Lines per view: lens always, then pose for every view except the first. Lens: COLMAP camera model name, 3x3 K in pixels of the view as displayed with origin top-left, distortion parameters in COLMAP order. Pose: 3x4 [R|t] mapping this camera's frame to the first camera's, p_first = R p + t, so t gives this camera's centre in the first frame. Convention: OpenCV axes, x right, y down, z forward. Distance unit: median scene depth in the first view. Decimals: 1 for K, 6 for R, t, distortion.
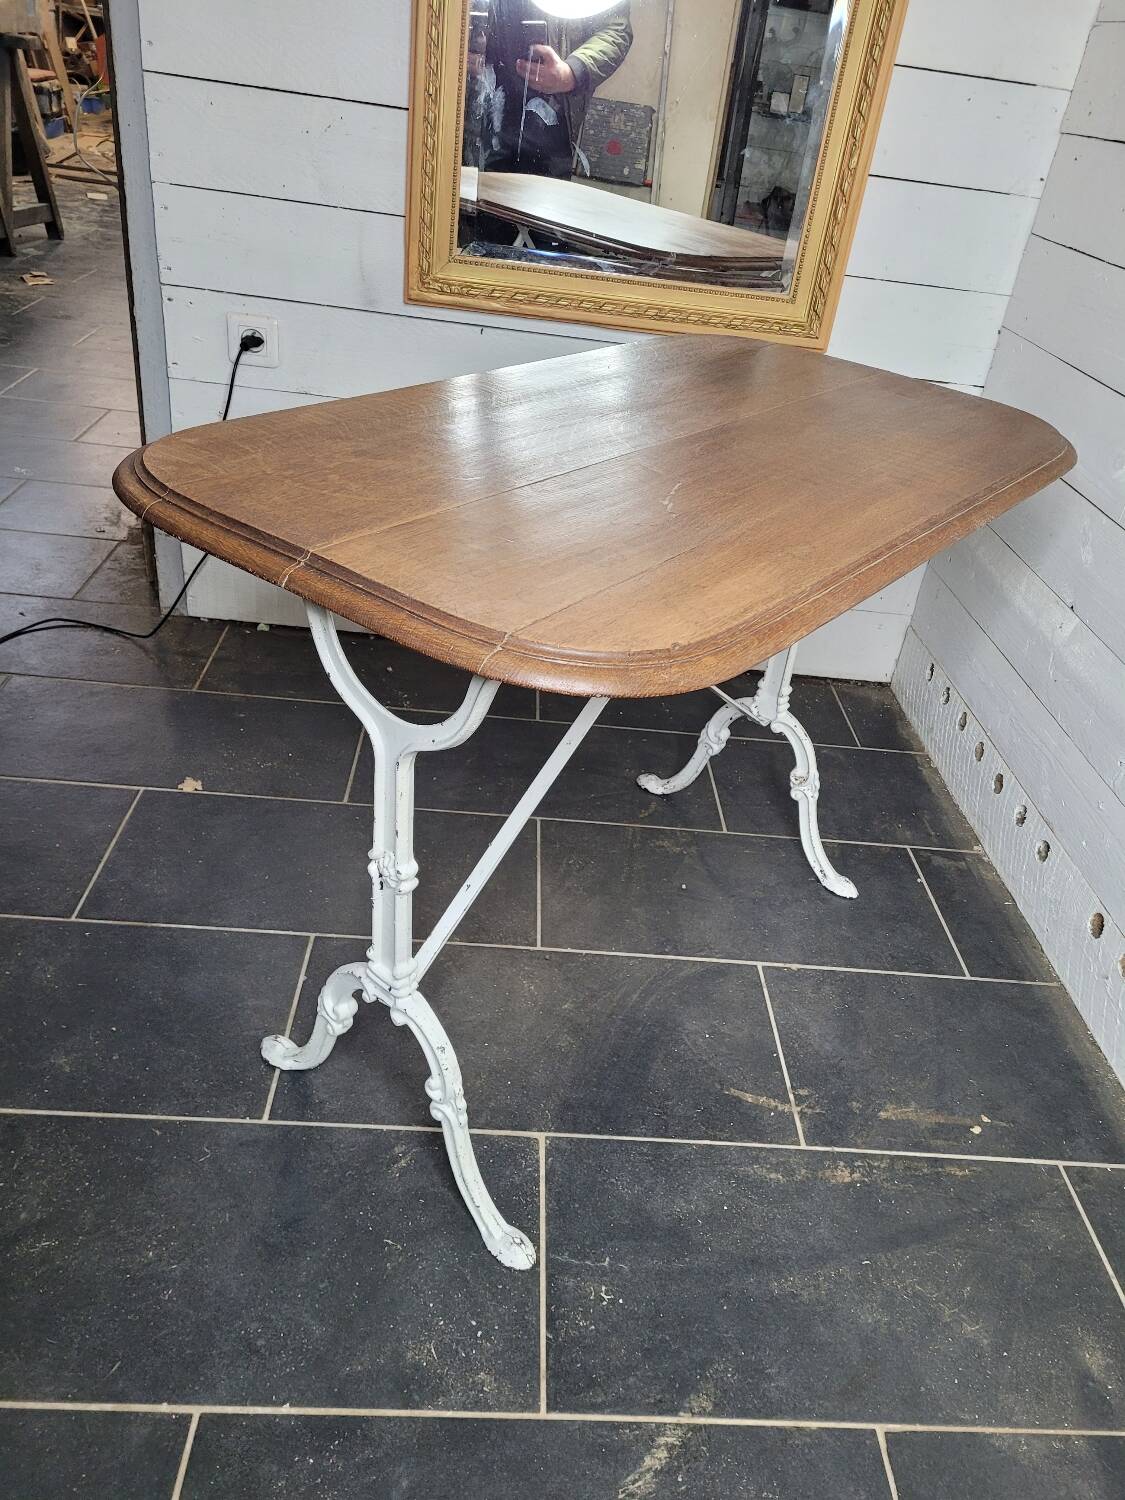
lens RADIAL K [[1120.8, 0, 581.8], [0, 1120.8, 751.8], [0, 0, 1]] dist [0.061432, -0.053059]
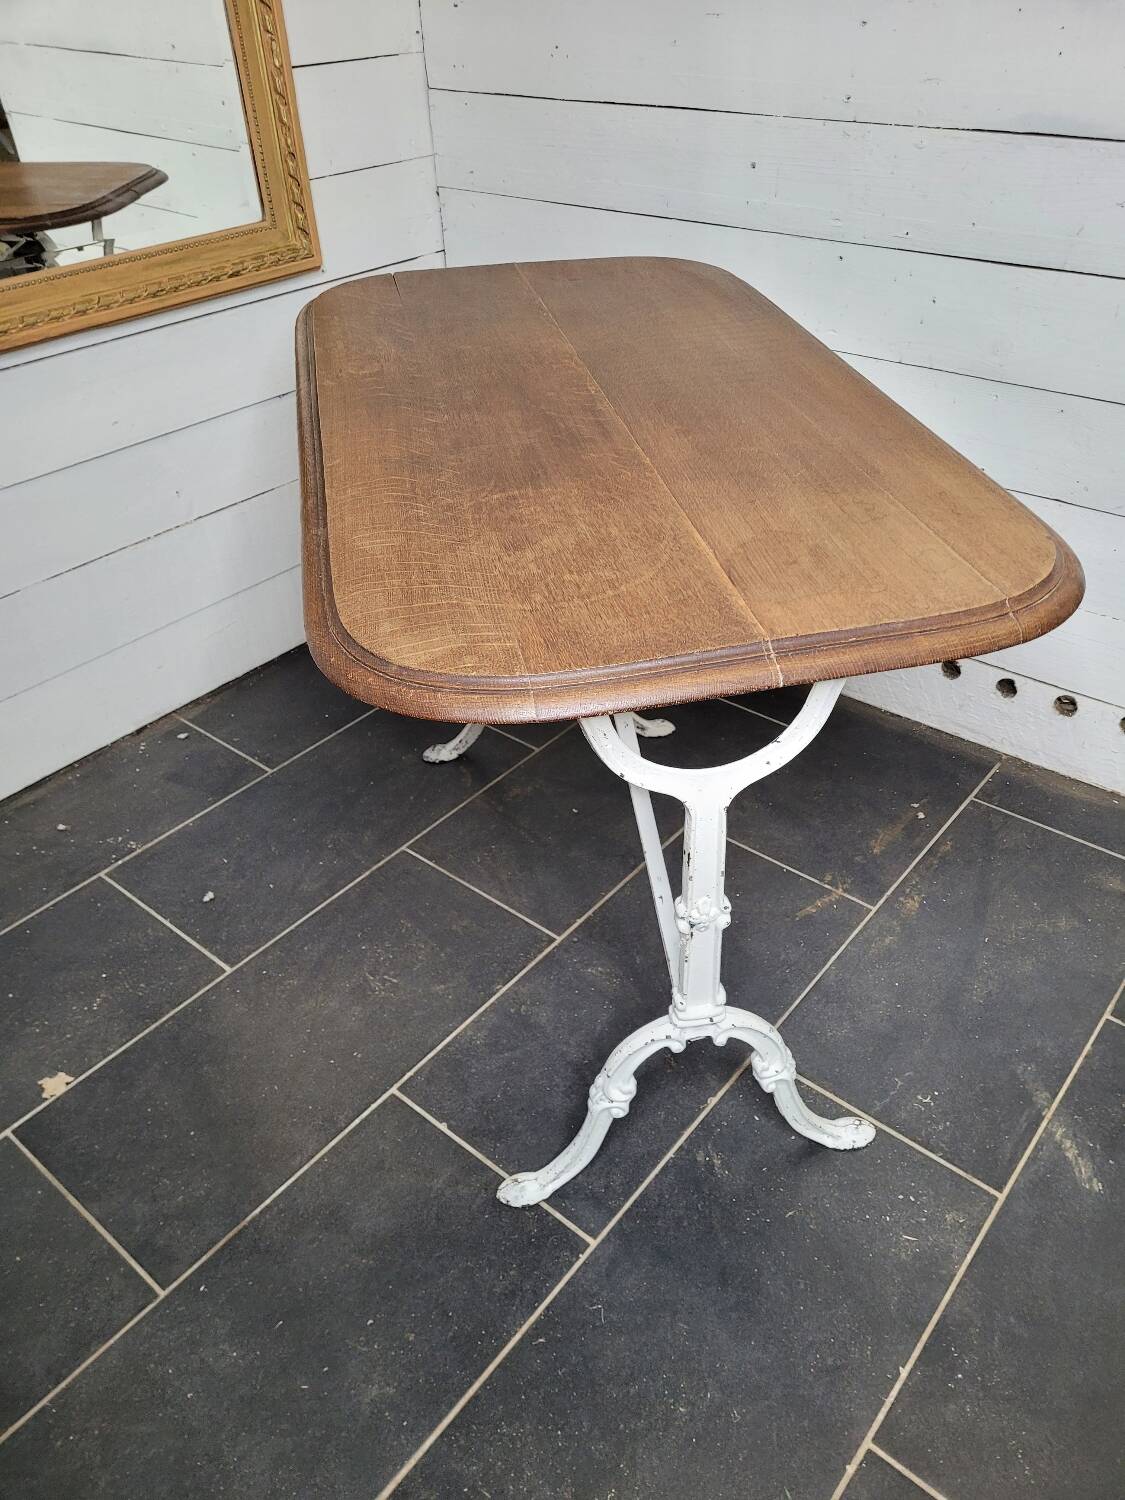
lens RADIAL K [[1120.8, 0, 593.9], [0, 1120.8, 757.1], [0, 0, 1]] dist [0.061432, -0.053059]
pose [[0.648669, -0.557997, 0.517560, -0.584229], [0.486814, 0.826935, 0.281408, -0.291424], [-0.585013, 0.069415, 0.808048, 0.233302]]
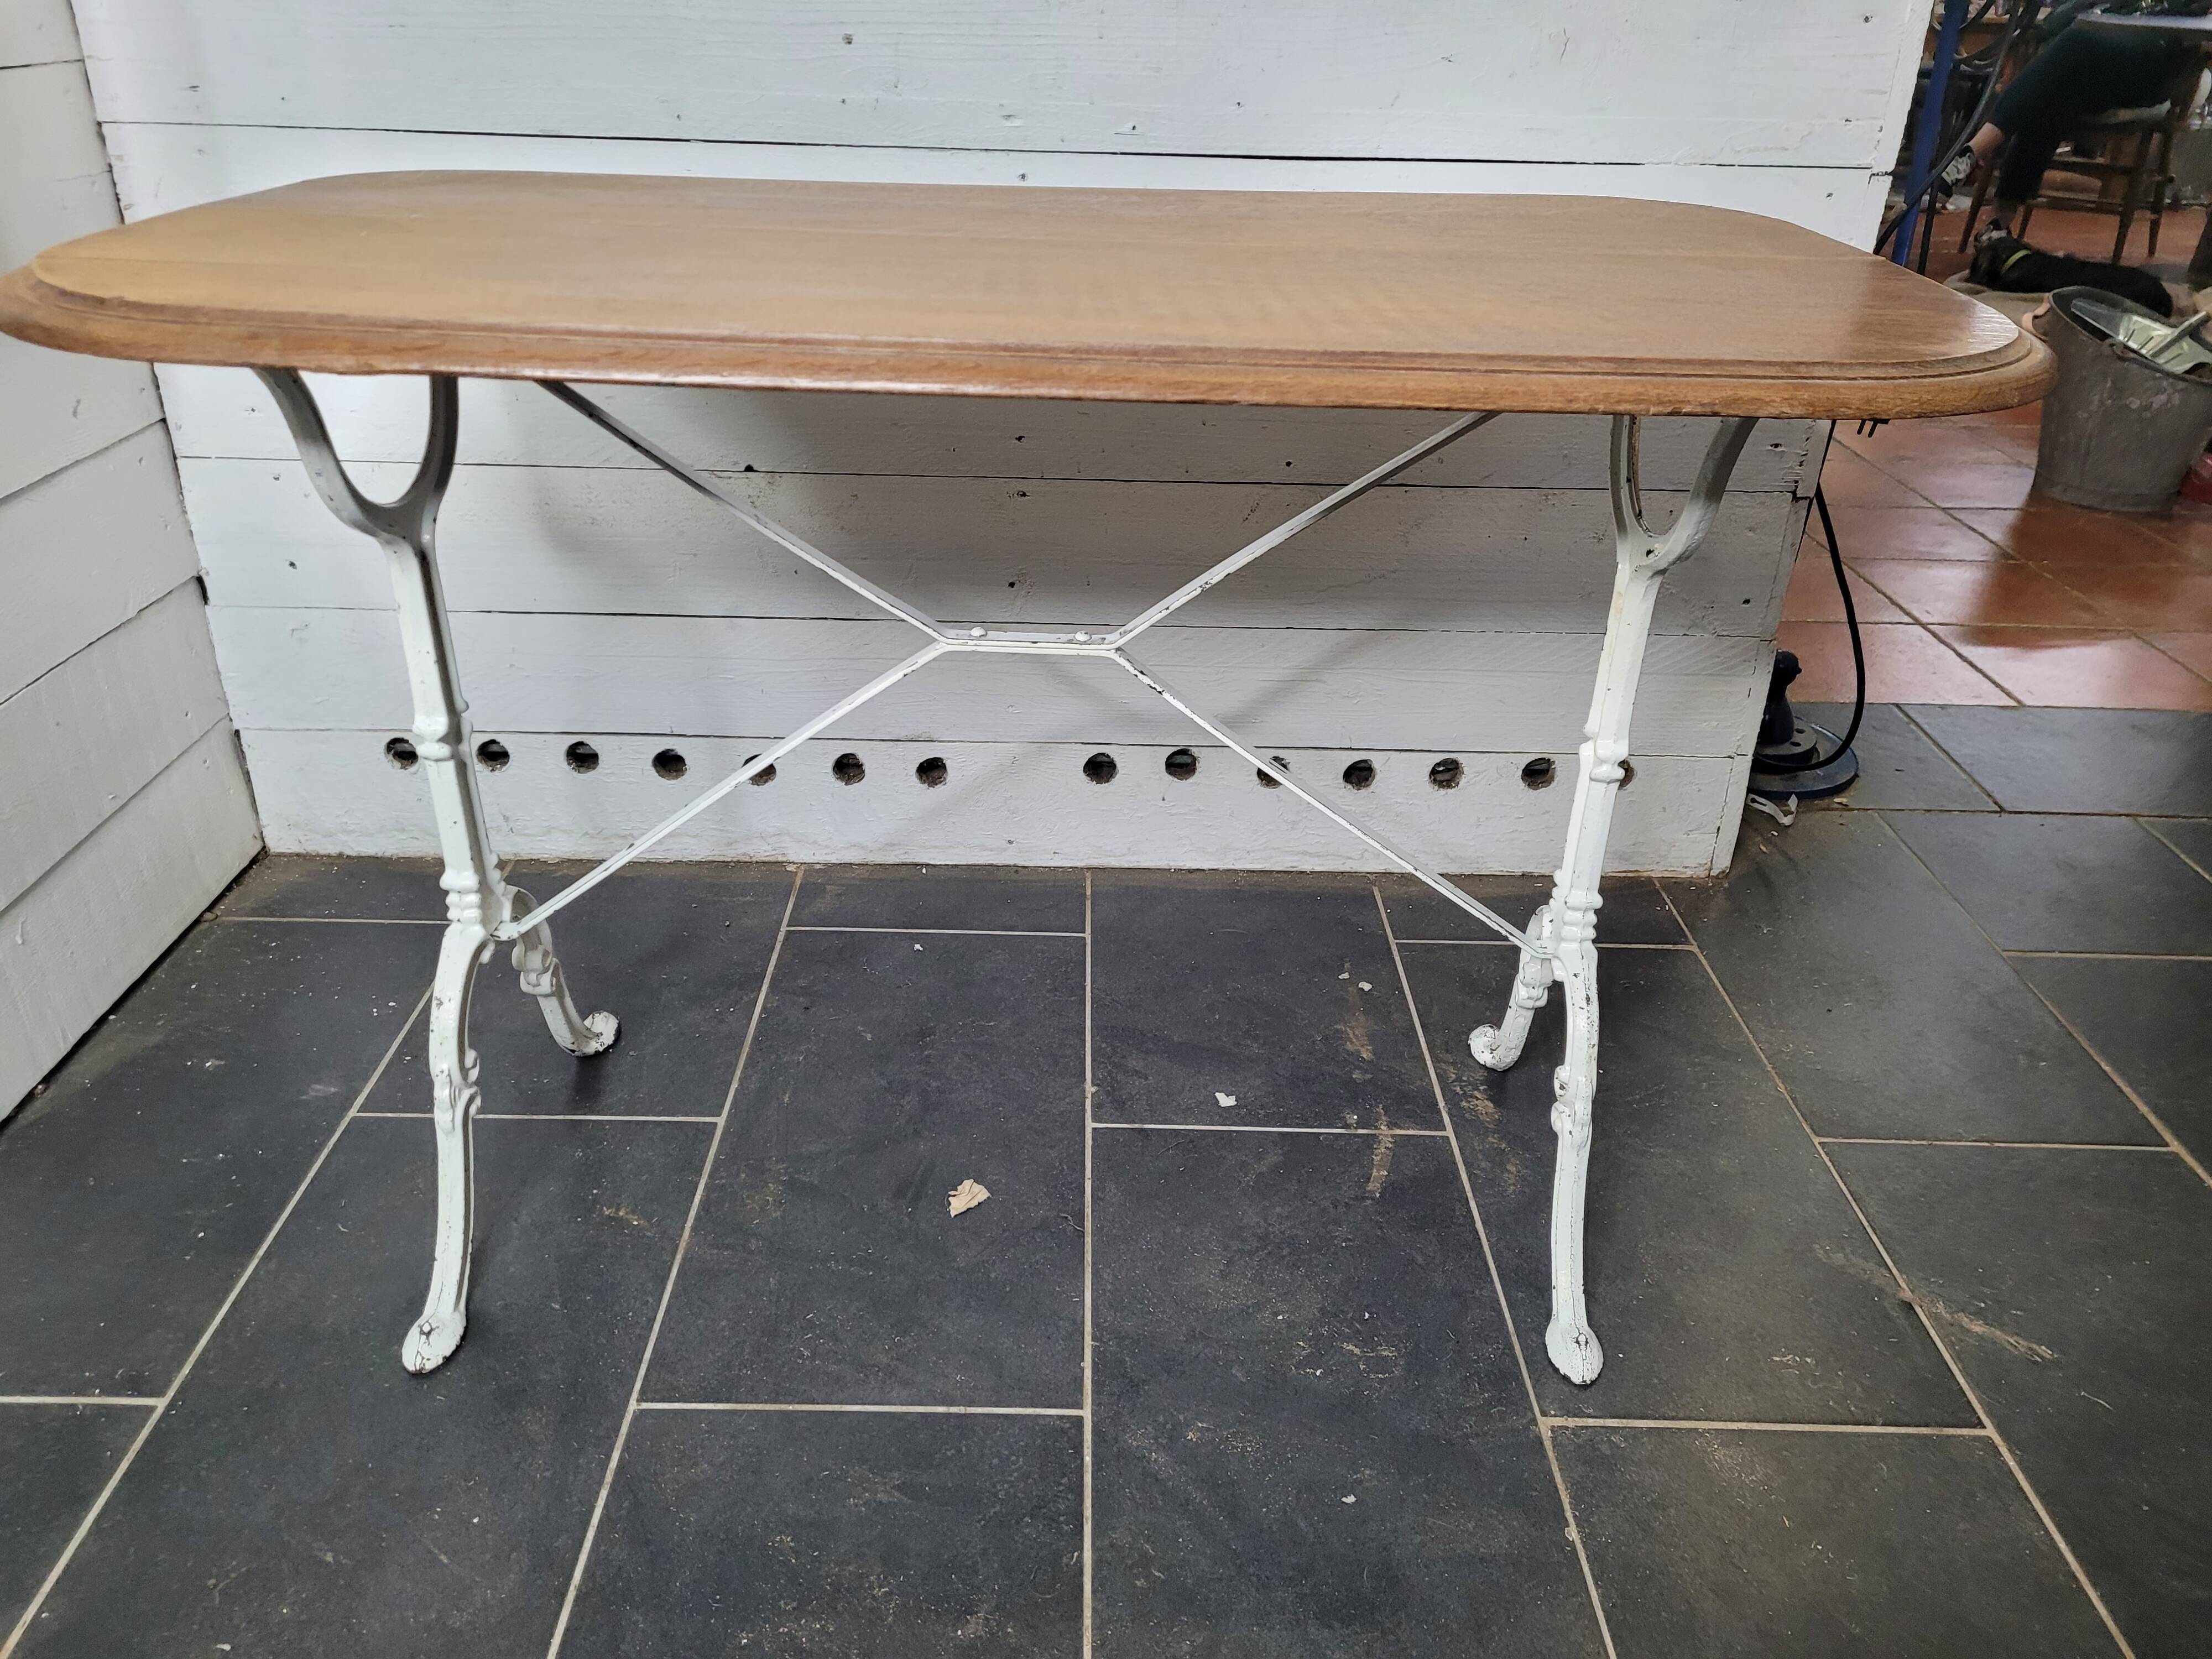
lens RADIAL K [[1652.8, 0, 1092.7], [0, 1652.8, 806.2], [0, 0, 1]] dist [0.061432, -0.053059]
pose [[0.037825, -0.560798, 0.827088, -0.657038], [0.509074, 0.723039, 0.466968, -0.476382], [-0.859891, 0.403386, 0.312836, 0.878031]]
